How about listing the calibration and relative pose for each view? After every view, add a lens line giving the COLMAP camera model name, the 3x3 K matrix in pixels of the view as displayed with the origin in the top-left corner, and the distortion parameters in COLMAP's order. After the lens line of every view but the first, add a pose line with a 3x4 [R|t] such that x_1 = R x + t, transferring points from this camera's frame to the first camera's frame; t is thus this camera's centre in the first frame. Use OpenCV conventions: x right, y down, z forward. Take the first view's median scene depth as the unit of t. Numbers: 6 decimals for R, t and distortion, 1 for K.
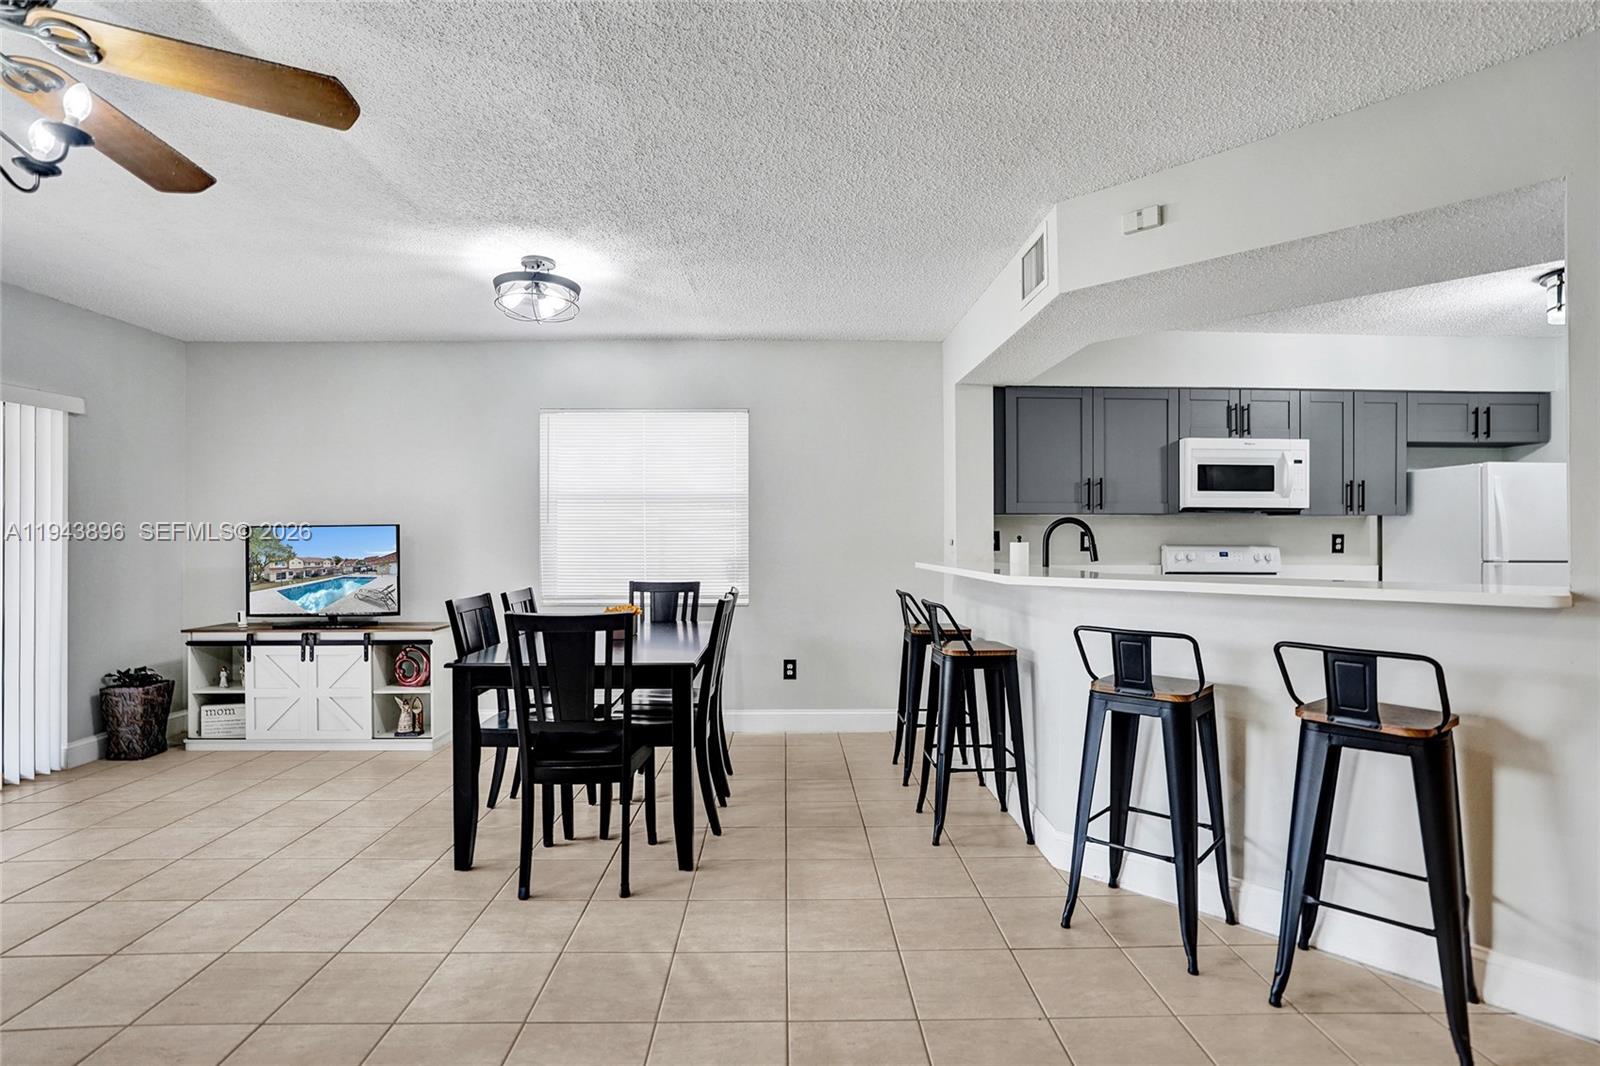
lens RADIAL K [[770.7, 0, 800.2], [0, 770.7, 529.1], [0, 0, 1]] dist [-0.056429, 0.027770]
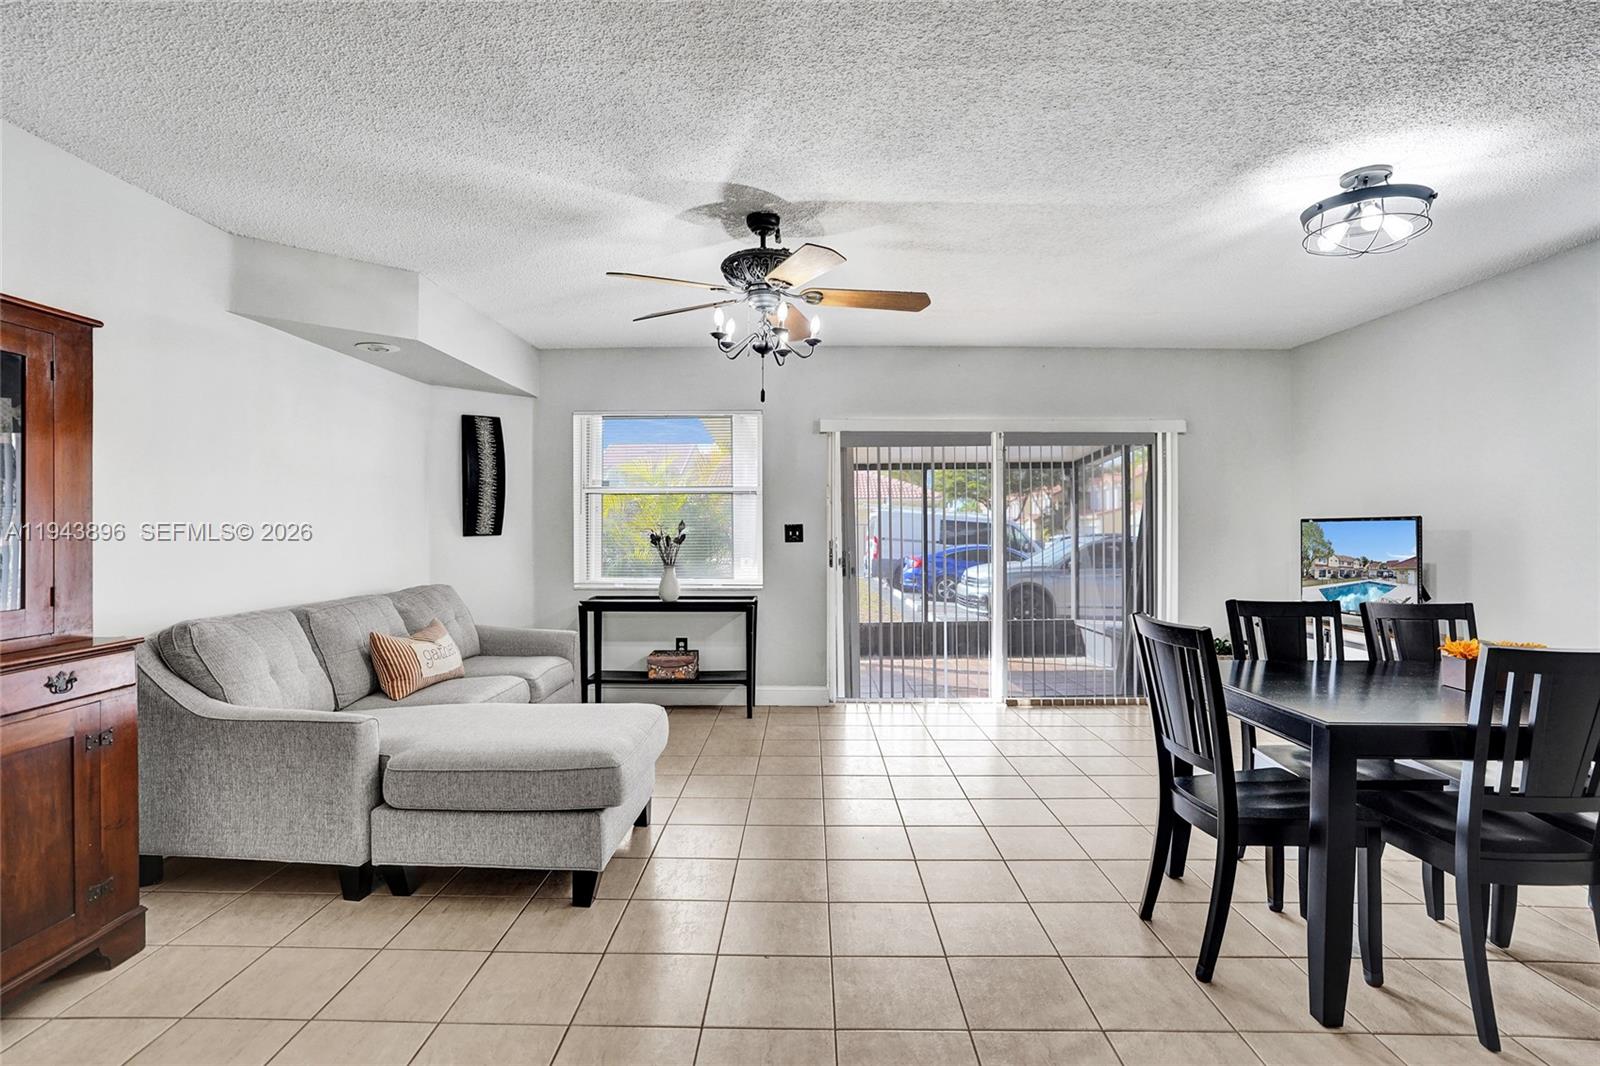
lens RADIAL K [[777.9, 0, 794.2], [0, 777.9, 524.8], [0, 0, 1]] dist [-0.060666, 0.027587]
pose [[-0.037197, 0.002154, -0.999306, 0.349602], [0.009040, 0.999957, 0.001819, -0.003553], [0.999267, -0.008966, -0.037215, 0.356094]]
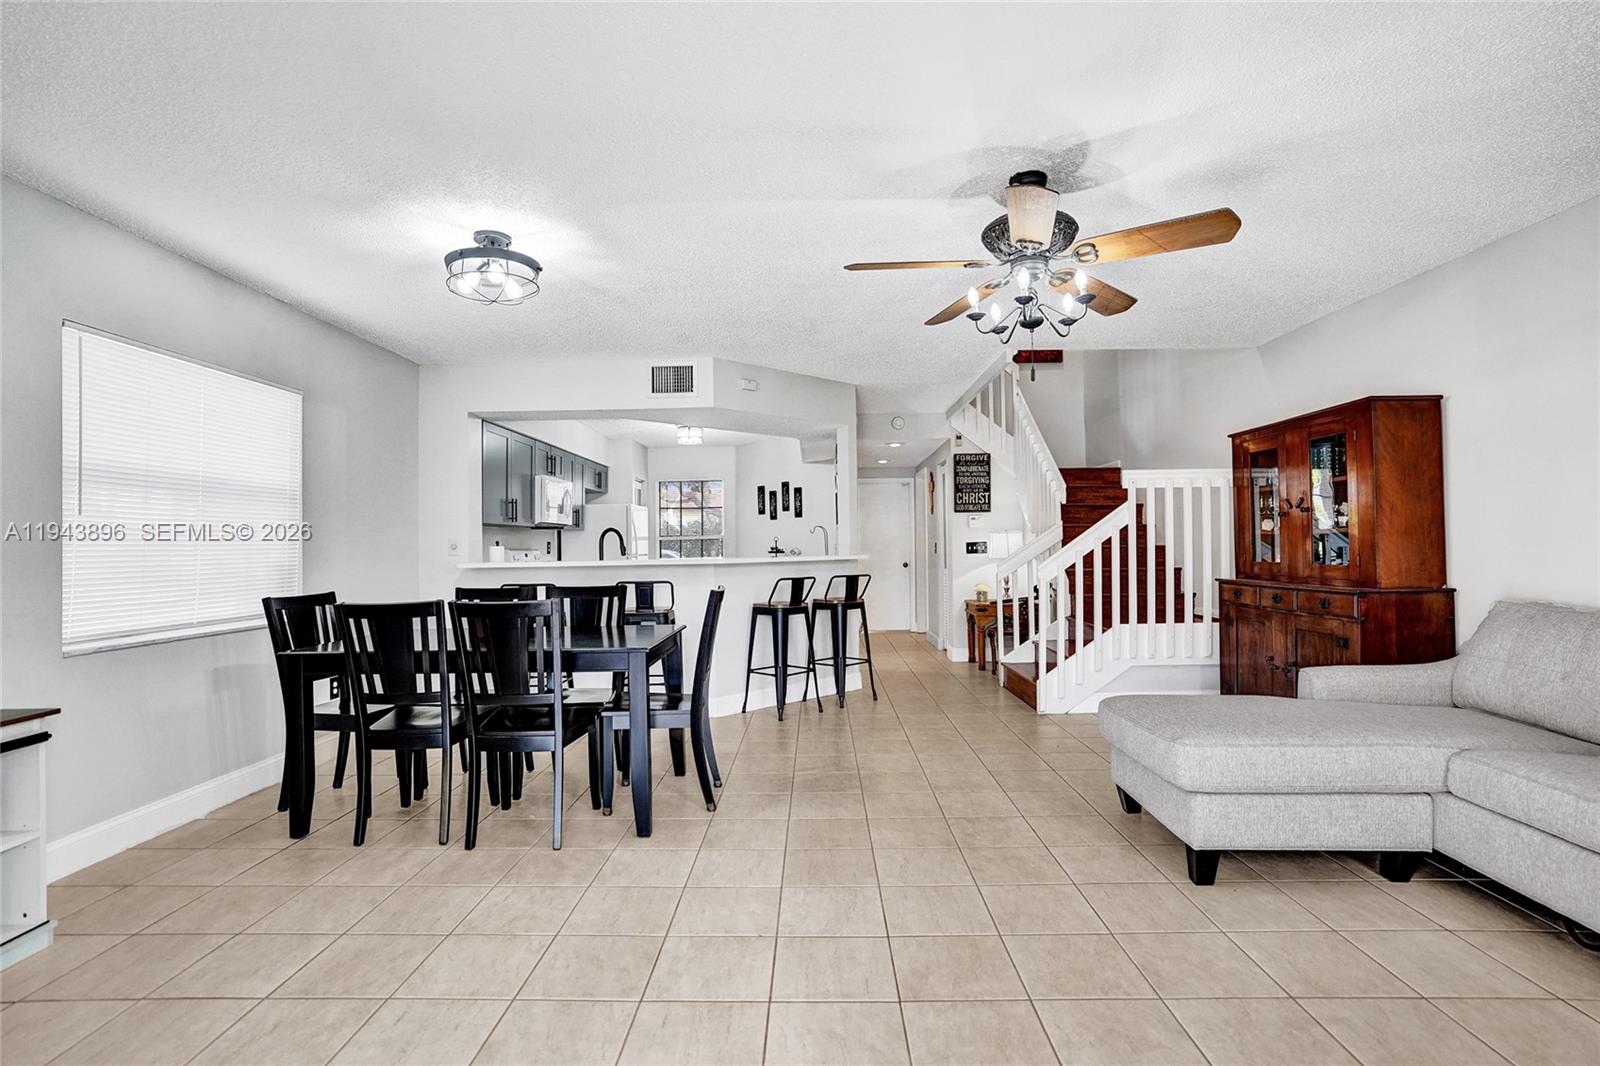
lens RADIAL K [[771.4, 0, 799.8], [0, 771.4, 535.7], [0, 0, 1]] dist [-0.053619, 0.026778]
pose [[0.043689, 0.013127, 0.998959, -0.986768], [0.003592, 0.999905, -0.013296, 0.019564], [-0.999039, 0.004169, 0.043638, 0.464606]]
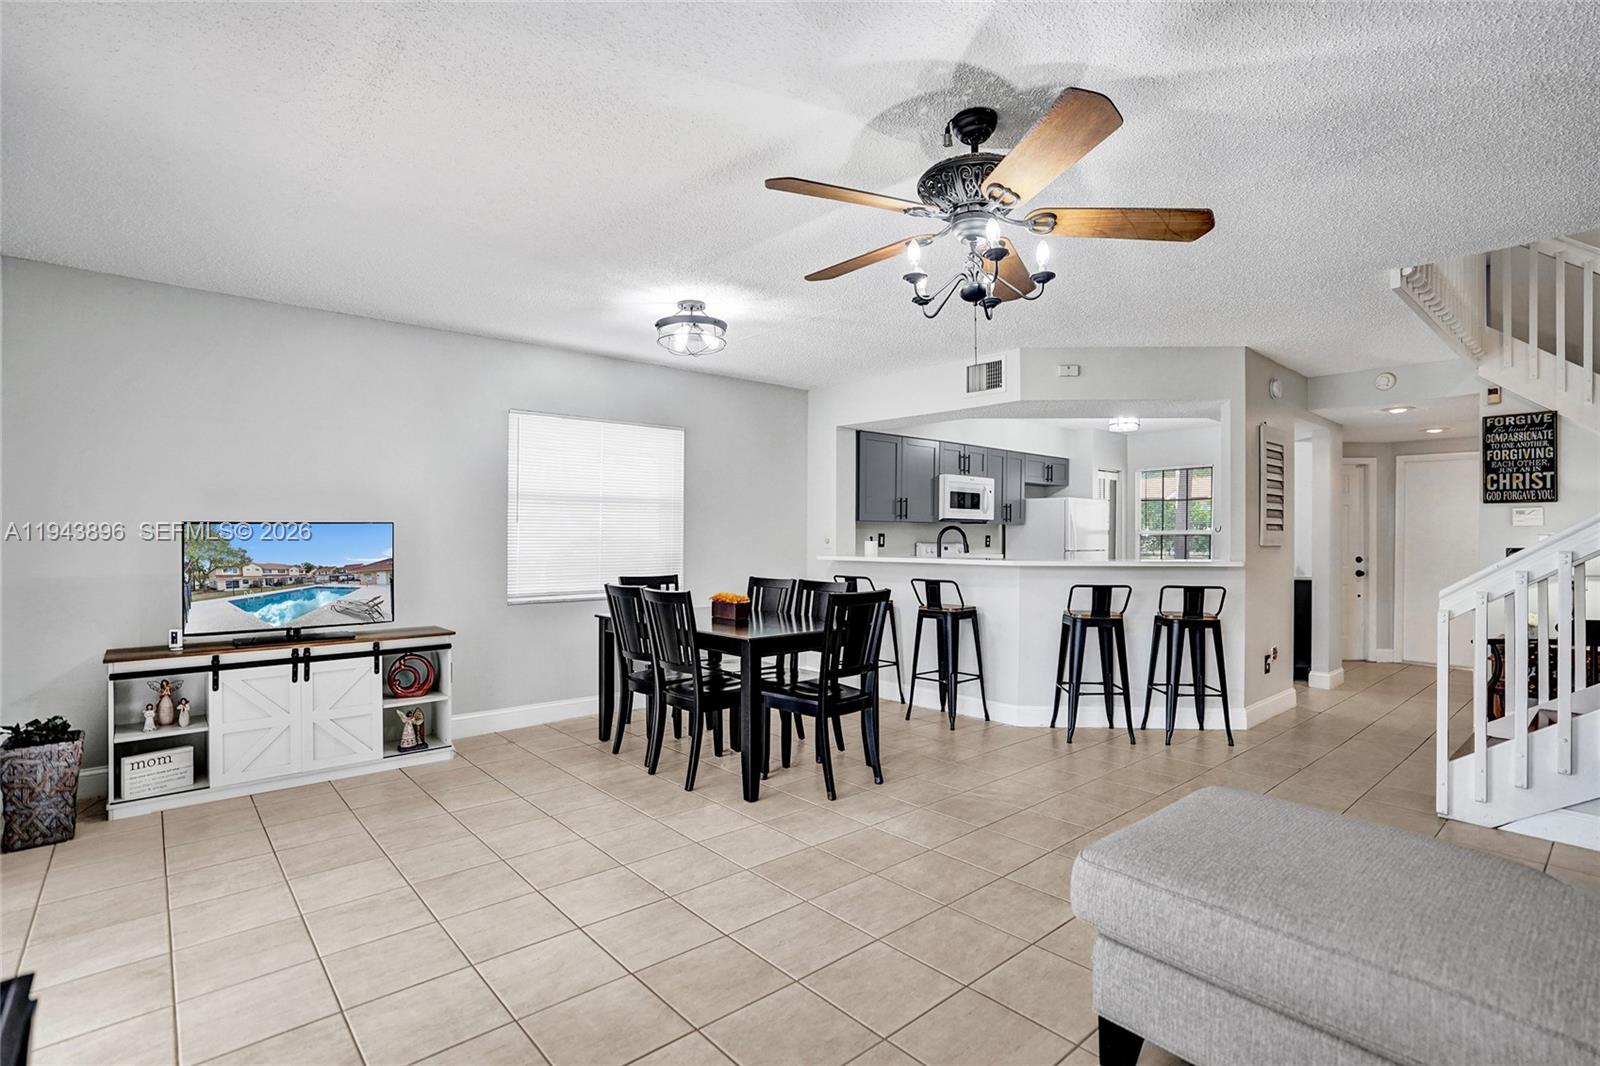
lens RADIAL K [[770.7, 0, 800.2], [0, 770.7, 529.1], [0, 0, 1]] dist [-0.056429, 0.027770]
pose [[0.763873, 0.008517, 0.645310, -0.774318], [-0.011167, 0.999938, 0.000021, -0.003624], [-0.645269, -0.007223, 0.763921, -0.015355]]
